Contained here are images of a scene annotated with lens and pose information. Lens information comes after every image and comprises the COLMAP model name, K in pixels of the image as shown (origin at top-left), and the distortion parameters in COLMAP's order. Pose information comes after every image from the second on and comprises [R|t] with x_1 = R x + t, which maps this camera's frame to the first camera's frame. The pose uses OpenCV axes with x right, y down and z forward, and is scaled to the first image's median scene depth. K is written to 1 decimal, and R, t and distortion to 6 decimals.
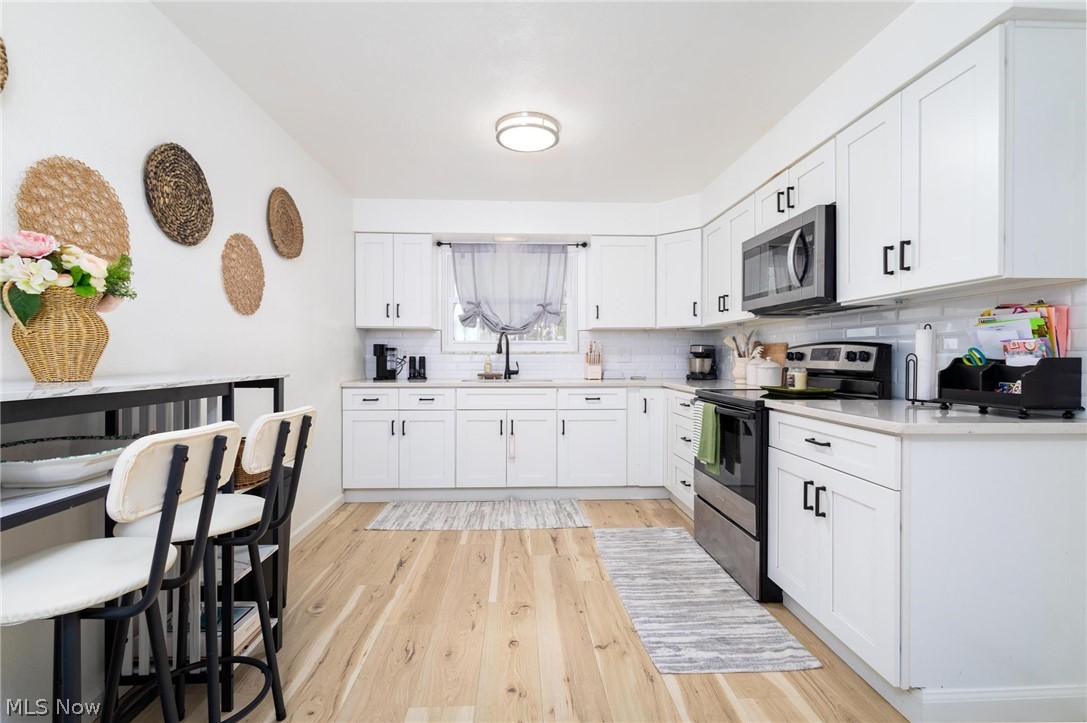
lens RADIAL K [[494.0, 0, 555.1], [0, 494.0, 360.8], [0, 0, 1]] dist [-0.000869, -0.000253]
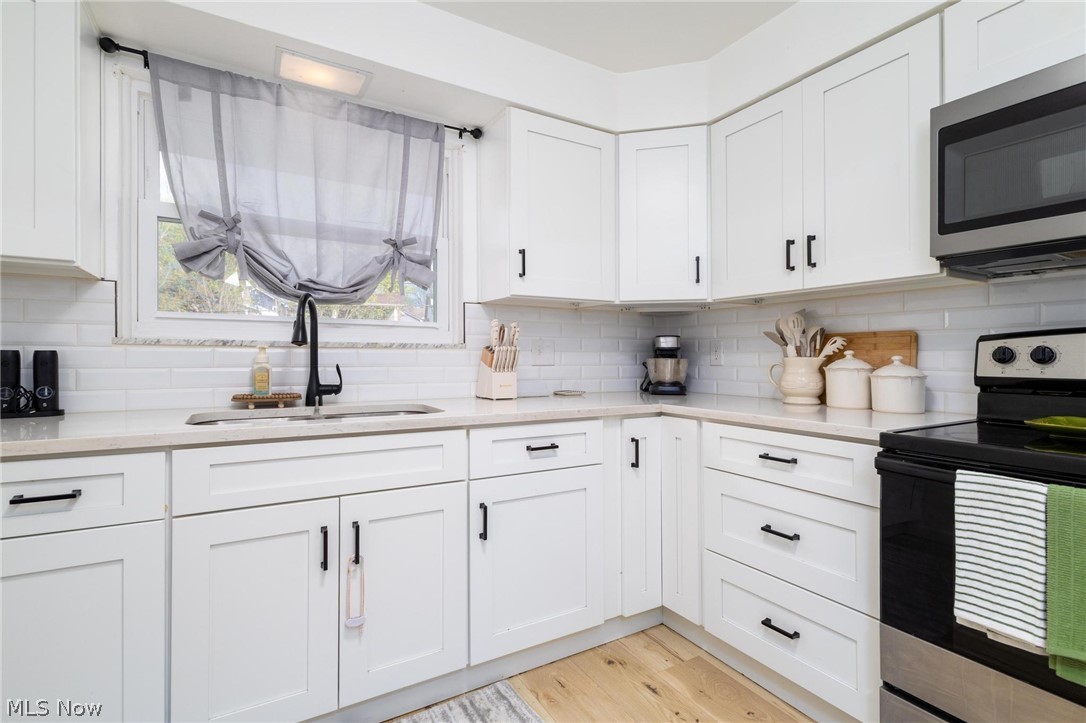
lens RADIAL K [[502.7, 0, 543.0], [0, 502.7, 361.5], [0, 0, 1]] dist [0.005916, -0.000061]
pose [[0.894823, -0.000251, 0.446420, -0.117497], [-0.000093, 1.000000, 0.000747, -0.001682], [-0.446420, -0.000710, 0.894823, 0.540826]]
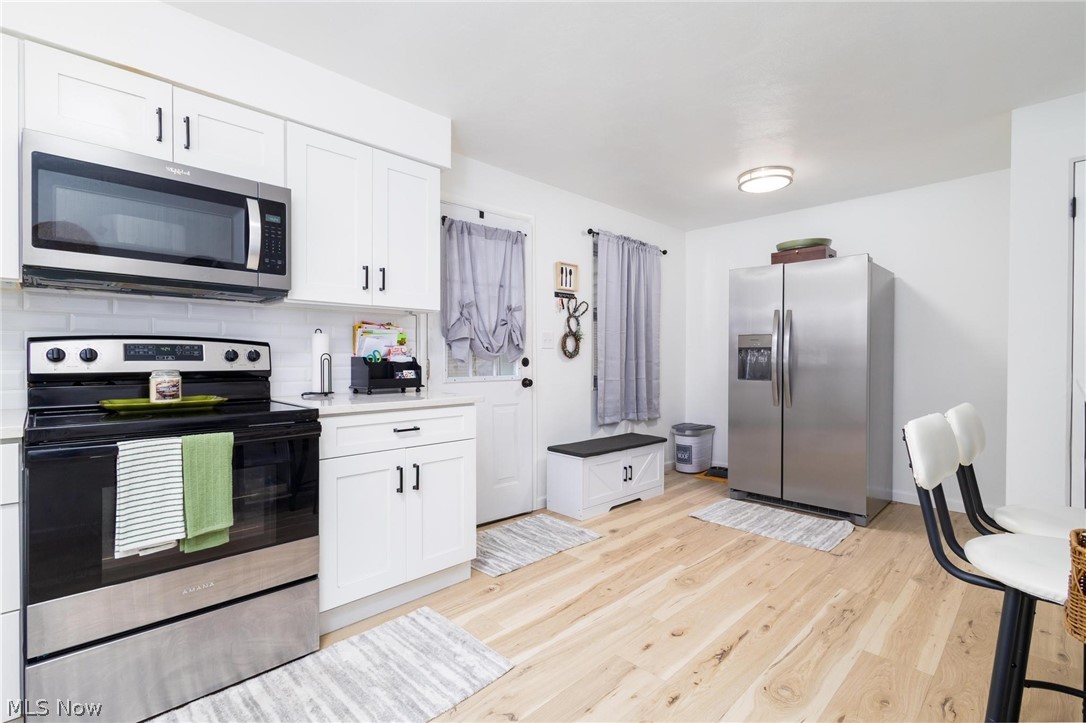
lens RADIAL K [[508.1, 0, 525.4], [0, 508.1, 362.6], [0, 0, 1]] dist [0.000243, -0.000365]
pose [[-0.639390, 0.000026, 0.768883, -0.252757], [0.008829, 0.999934, 0.007308, 0.000978], [-0.768832, 0.011461, -0.639348, 0.688853]]
